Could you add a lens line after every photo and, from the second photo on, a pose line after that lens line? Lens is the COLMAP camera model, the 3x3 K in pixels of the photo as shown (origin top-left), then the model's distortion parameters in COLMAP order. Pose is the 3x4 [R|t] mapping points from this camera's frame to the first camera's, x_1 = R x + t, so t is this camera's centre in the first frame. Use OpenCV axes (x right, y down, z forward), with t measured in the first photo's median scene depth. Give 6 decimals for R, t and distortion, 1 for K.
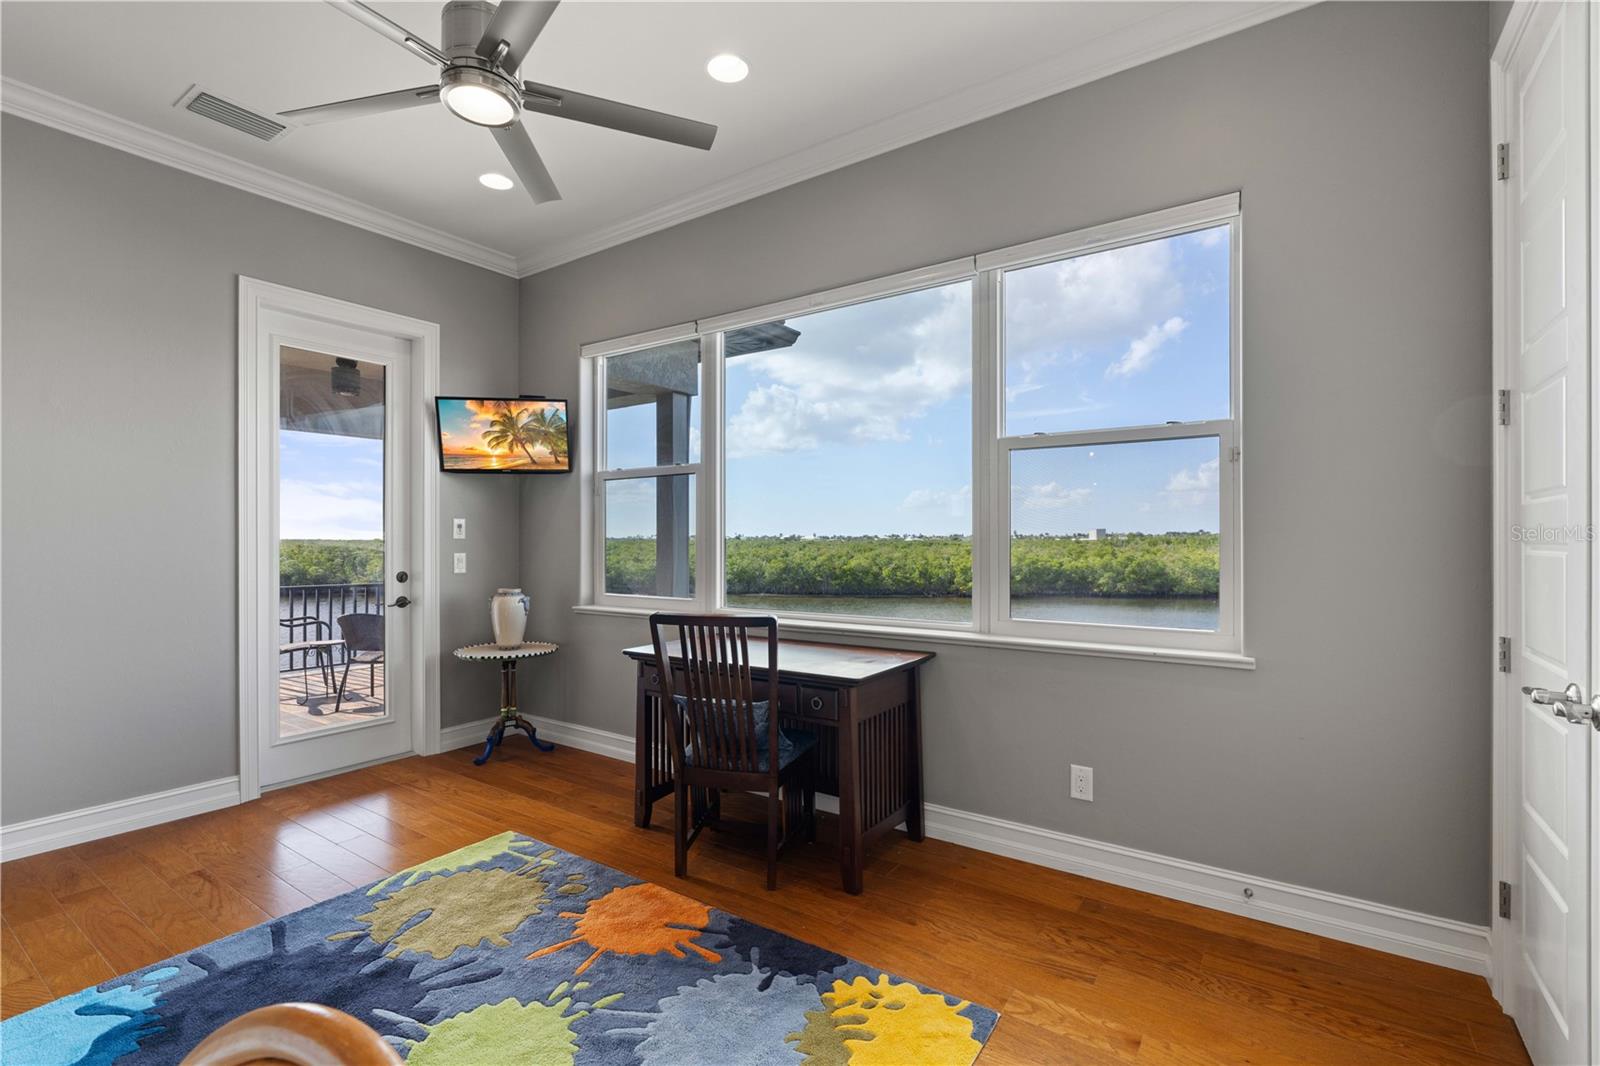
lens RADIAL K [[723.5, 0, 802.0], [0, 723.5, 544.1], [0, 0, 1]] dist [-0.004499, 0.001014]
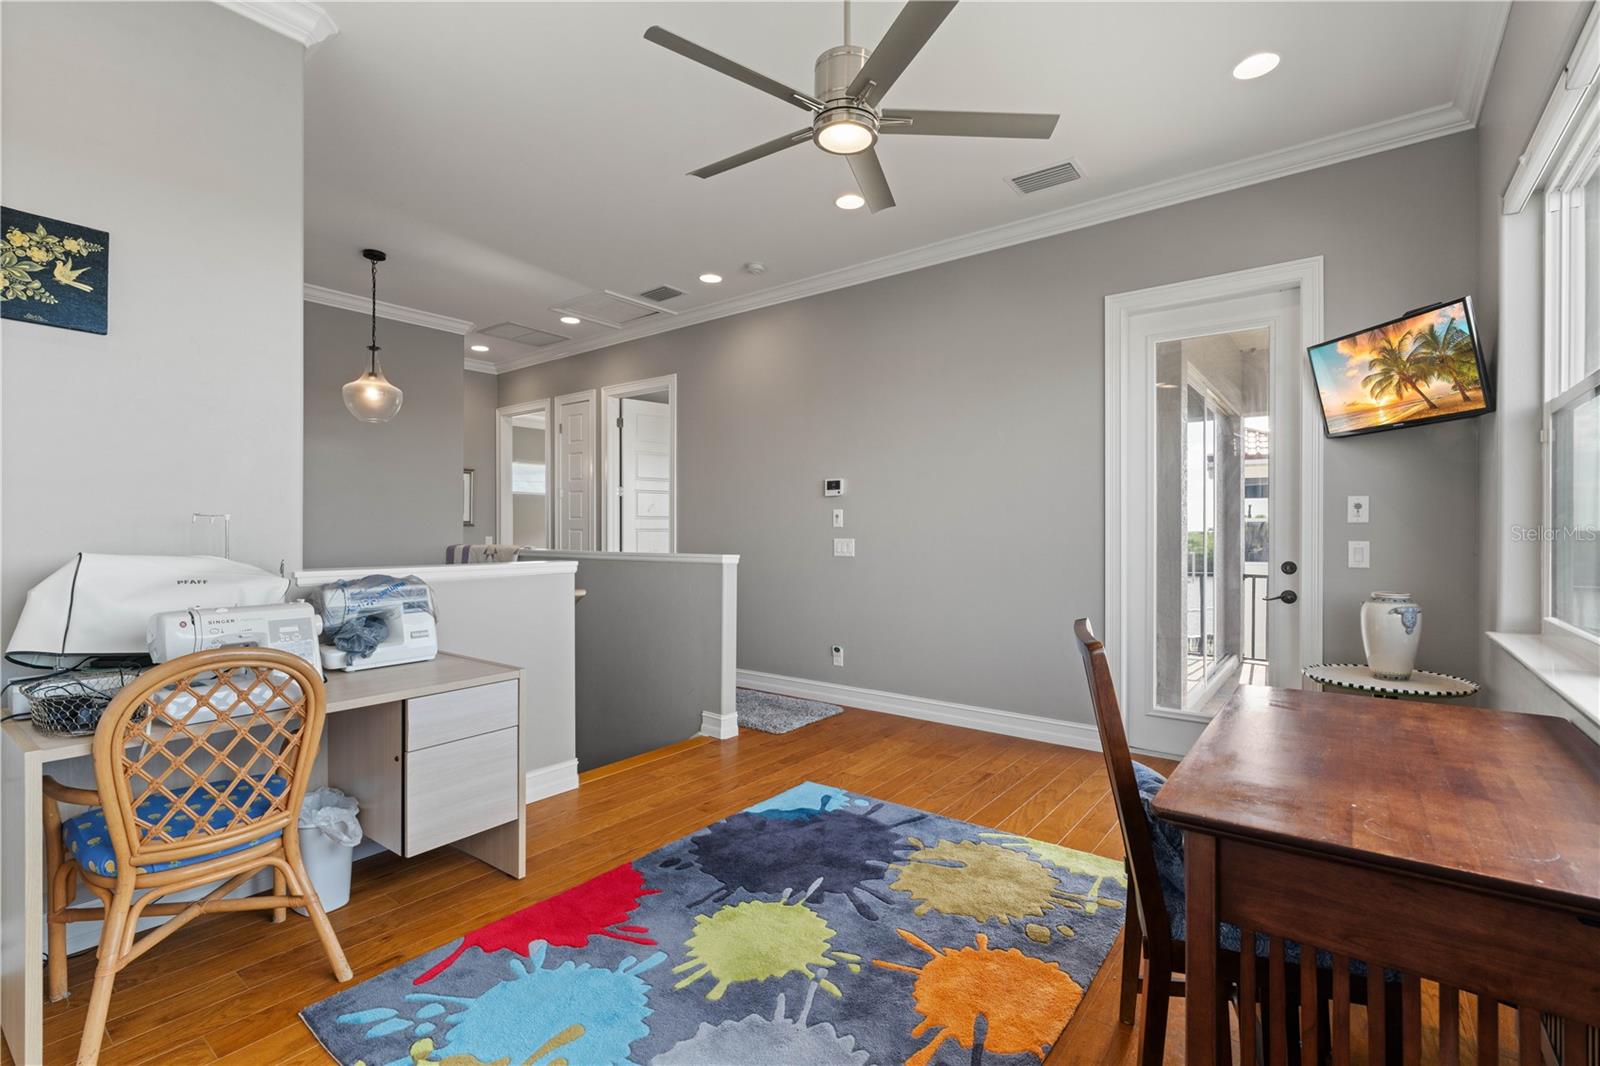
lens RADIAL K [[712.0, 0, 797.5], [0, 712.0, 532.3], [0, 0, 1]] dist [0.001173, 0.000244]
pose [[-0.057788, 0.004702, -0.998318, 0.324609], [0.002002, 0.999987, 0.004594, -0.001548], [0.998327, -0.001734, -0.057797, 0.458913]]
